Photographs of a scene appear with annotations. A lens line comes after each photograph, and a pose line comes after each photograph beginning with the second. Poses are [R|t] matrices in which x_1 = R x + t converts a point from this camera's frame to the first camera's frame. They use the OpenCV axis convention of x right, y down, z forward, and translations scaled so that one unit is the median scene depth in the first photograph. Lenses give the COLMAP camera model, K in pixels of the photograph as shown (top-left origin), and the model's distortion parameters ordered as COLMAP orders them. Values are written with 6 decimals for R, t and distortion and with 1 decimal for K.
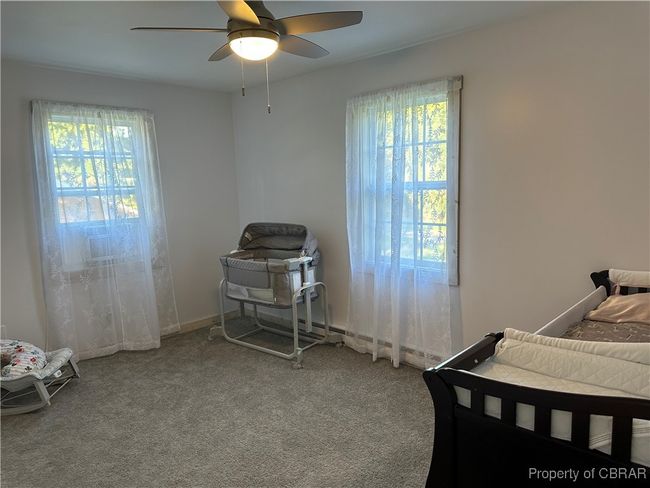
lens RADIAL K [[452.6, 0, 325.0], [0, 452.6, 244.0], [0, 0, 1]] dist [0.090016, -0.115471]
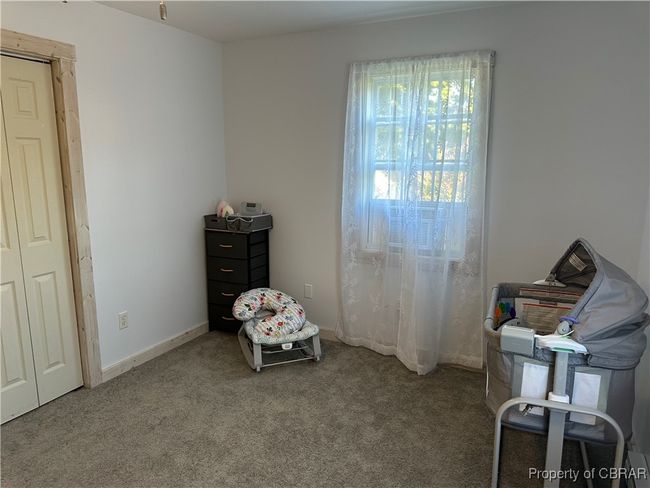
lens RADIAL K [[452.6, 0, 325.0], [0, 452.6, 244.0], [0, 0, 1]] dist [0.090016, -0.115471]
pose [[0.309705, 0.208382, -0.927717, 0.266186], [-0.154181, 0.973783, 0.167258, -0.094473], [0.938249, 0.091236, 0.333714, 0.624577]]
